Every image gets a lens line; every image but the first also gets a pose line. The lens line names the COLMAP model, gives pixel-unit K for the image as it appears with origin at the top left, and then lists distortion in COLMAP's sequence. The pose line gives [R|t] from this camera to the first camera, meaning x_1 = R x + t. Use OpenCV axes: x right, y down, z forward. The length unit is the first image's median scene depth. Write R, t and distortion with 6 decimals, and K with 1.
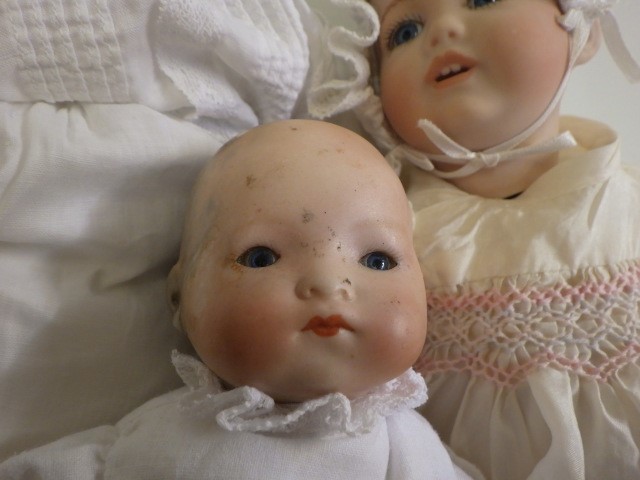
lens RADIAL K [[528.2, 0, 320.0], [0, 528.2, 240.0], [0, 0, 1]] dist [0.012052, 0.005244]
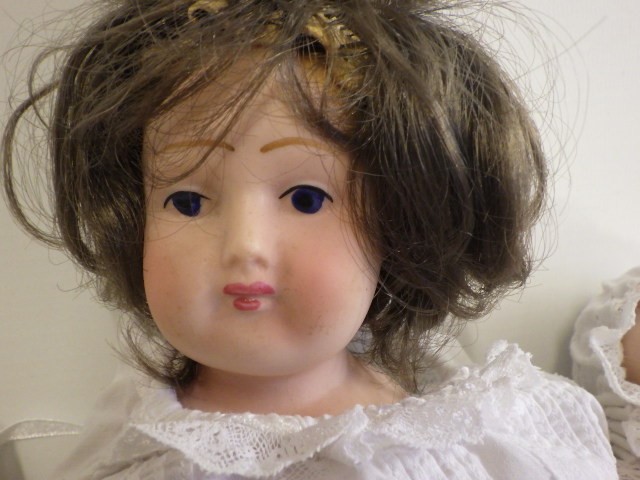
lens RADIAL K [[528.2, 0, 320.0], [0, 528.2, 240.0], [0, 0, 1]] dist [0.012052, 0.005244]
pose [[0.993776, -0.065855, 0.089848, -0.632080], [0.086304, 0.965115, -0.247192, -0.574942], [-0.070435, 0.253408, 0.964792, 0.038753]]
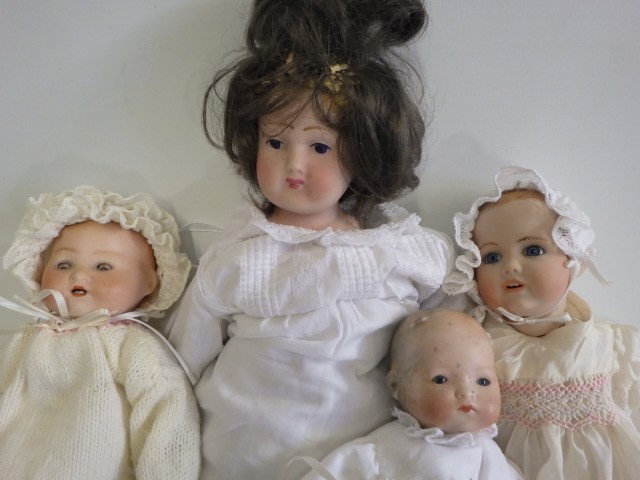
lens RADIAL K [[549.1, 0, 320.0], [0, 549.1, 240.0], [0, 0, 1]] dist [0.010919, 0.002687]
pose [[0.996725, 0.047072, -0.065756, -0.419078], [-0.046465, 0.998862, 0.010733, -0.499183], [0.066186, -0.007642, 0.997778, -1.348853]]
